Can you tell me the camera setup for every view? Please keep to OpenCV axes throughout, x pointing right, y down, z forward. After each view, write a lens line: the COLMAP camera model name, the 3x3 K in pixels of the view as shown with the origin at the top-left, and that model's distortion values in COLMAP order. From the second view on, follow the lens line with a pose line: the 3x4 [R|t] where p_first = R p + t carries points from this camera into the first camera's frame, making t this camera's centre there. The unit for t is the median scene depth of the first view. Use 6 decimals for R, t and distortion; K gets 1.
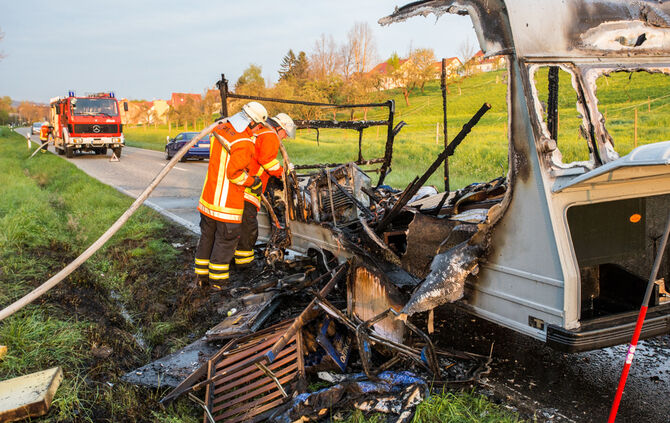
lens RADIAL K [[692.4, 0, 335.0], [0, 692.4, 211.5], [0, 0, 1]] dist [0.006056, 0.031506]
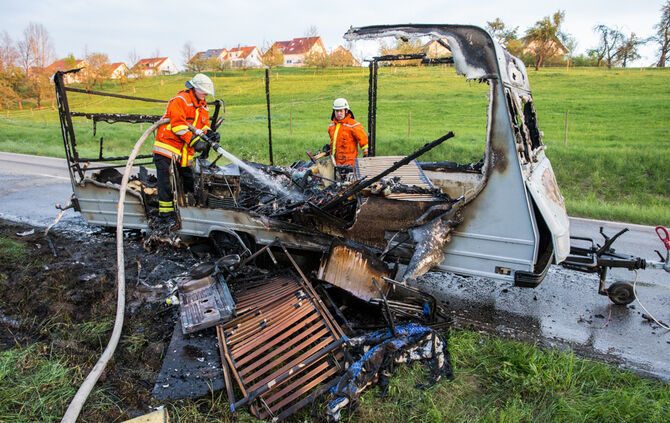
lens RADIAL K [[465.6, 0, 335.0], [0, 465.6, 211.5], [0, 0, 1]] dist [-0.039105, 0.049089]
pose [[0.787129, -0.088903, 0.610348, -0.519678], [0.040749, 0.994891, 0.092364, -0.059879], [-0.615441, -0.047831, 0.786730, 0.428744]]
